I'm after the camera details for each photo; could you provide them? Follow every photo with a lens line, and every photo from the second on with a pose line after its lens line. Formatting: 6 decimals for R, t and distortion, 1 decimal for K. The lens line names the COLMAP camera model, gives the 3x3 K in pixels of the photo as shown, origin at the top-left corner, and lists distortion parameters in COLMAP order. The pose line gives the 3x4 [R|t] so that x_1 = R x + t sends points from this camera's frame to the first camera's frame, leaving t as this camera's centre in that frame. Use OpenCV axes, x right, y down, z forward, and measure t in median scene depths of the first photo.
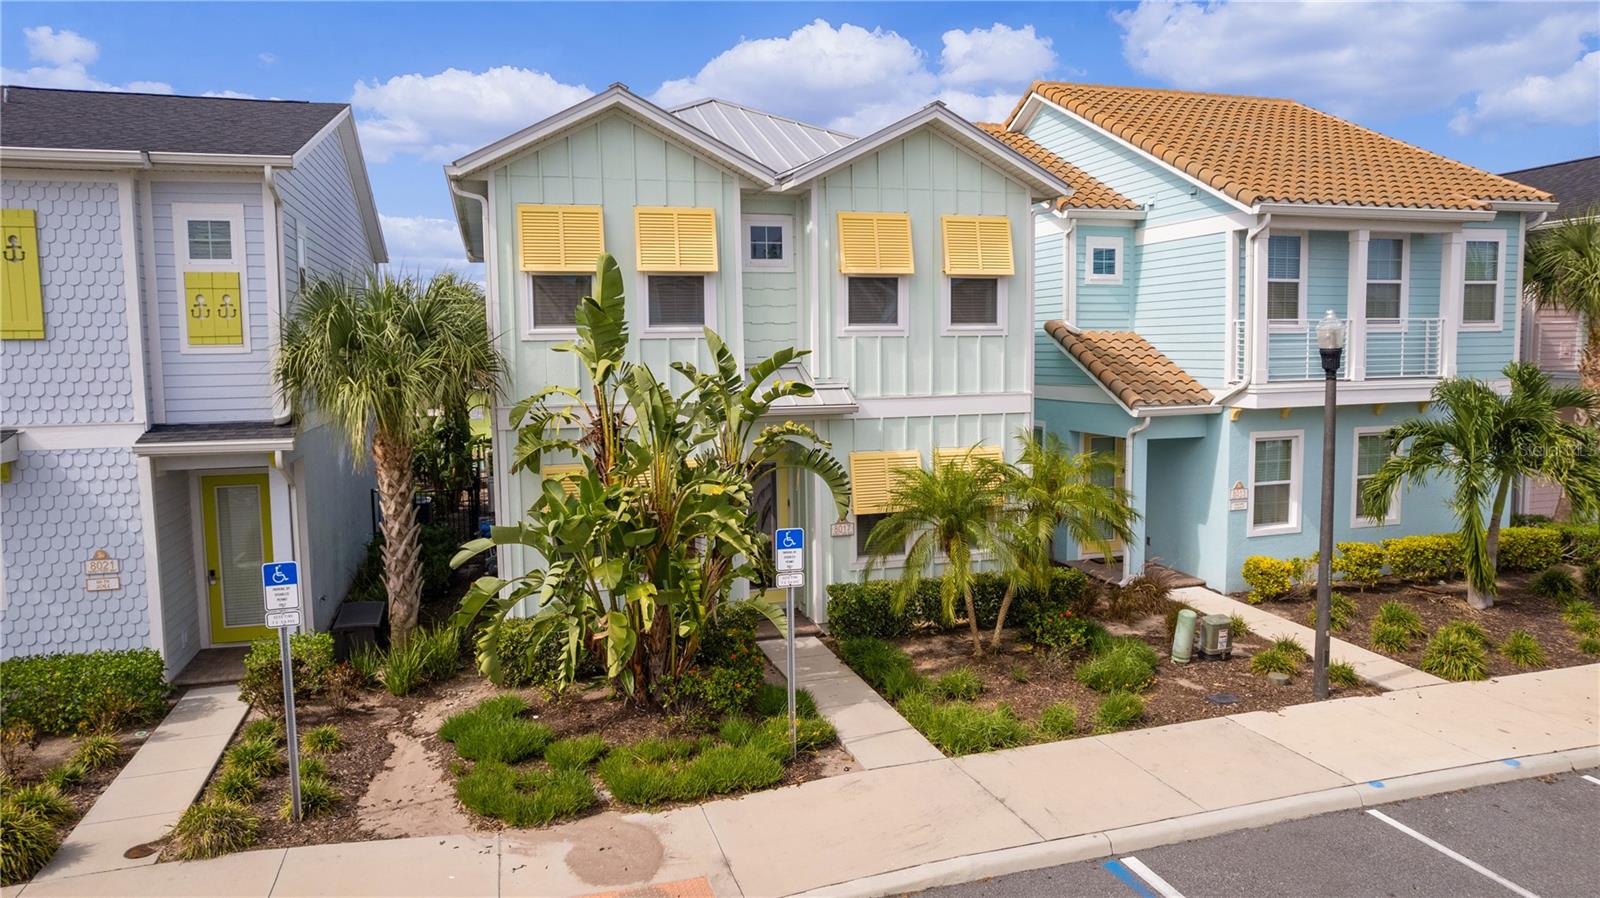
lens RADIAL K [[1020.6, 0, 800.0], [0, 1020.6, 449.0], [0, 0, 1]] dist [-0.073167, 0.063241]
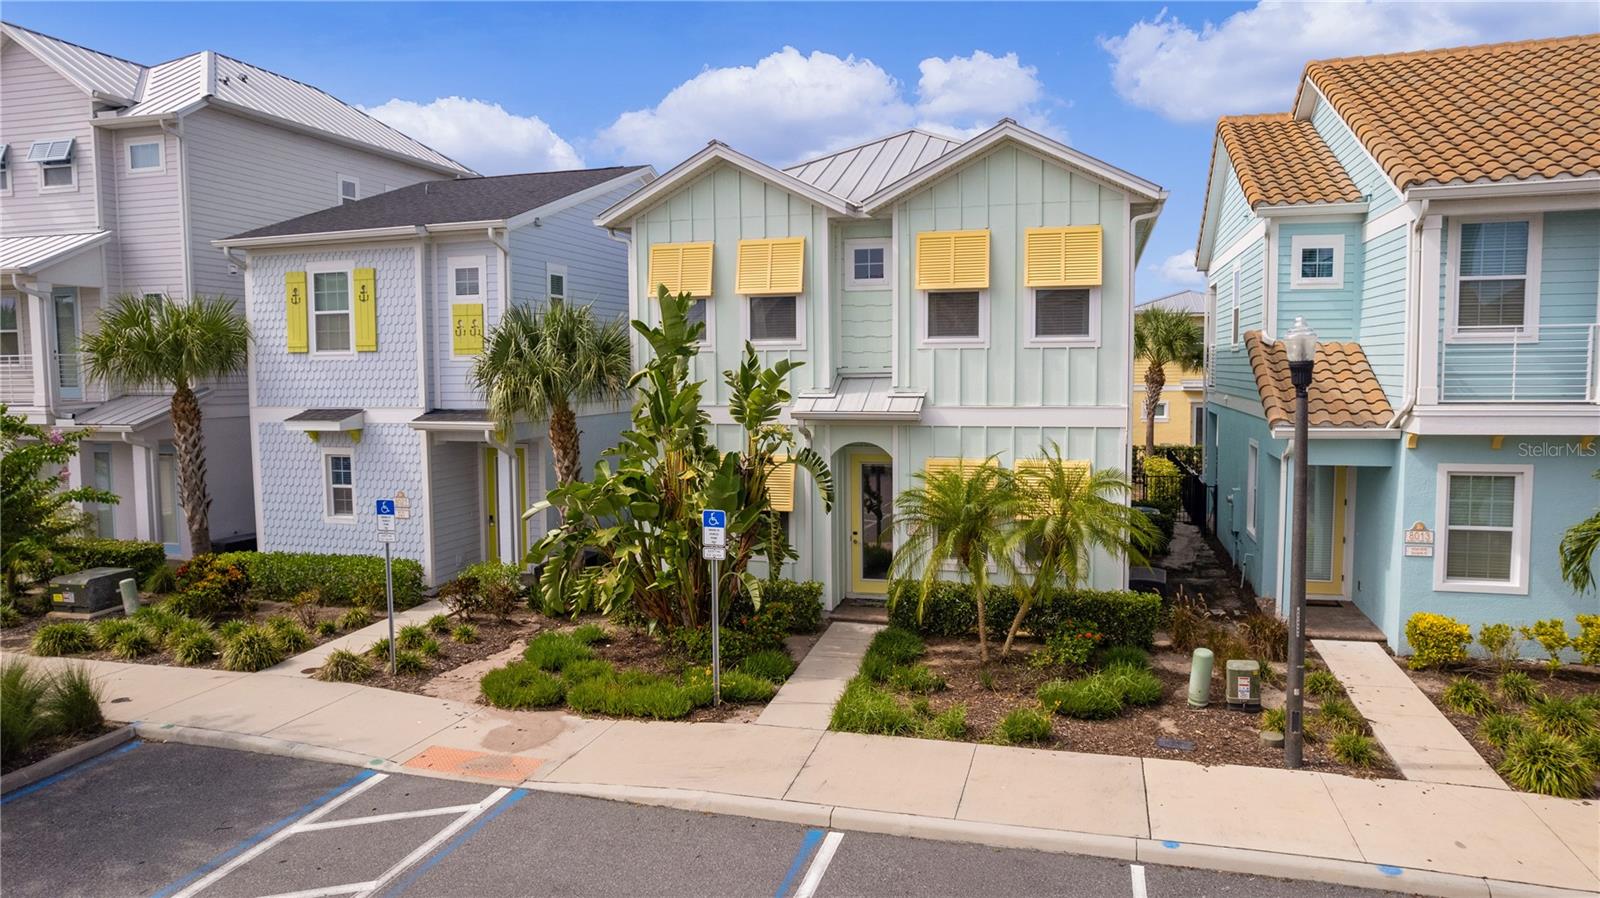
lens RADIAL K [[1020.6, 0, 800.0], [0, 1020.6, 449.0], [0, 0, 1]] dist [-0.073167, 0.063241]
pose [[0.841558, 0.050934, -0.537761, 0.548483], [-0.056697, 0.998374, 0.005834, -0.004451], [0.537184, 0.025579, 0.843077, 0.036170]]
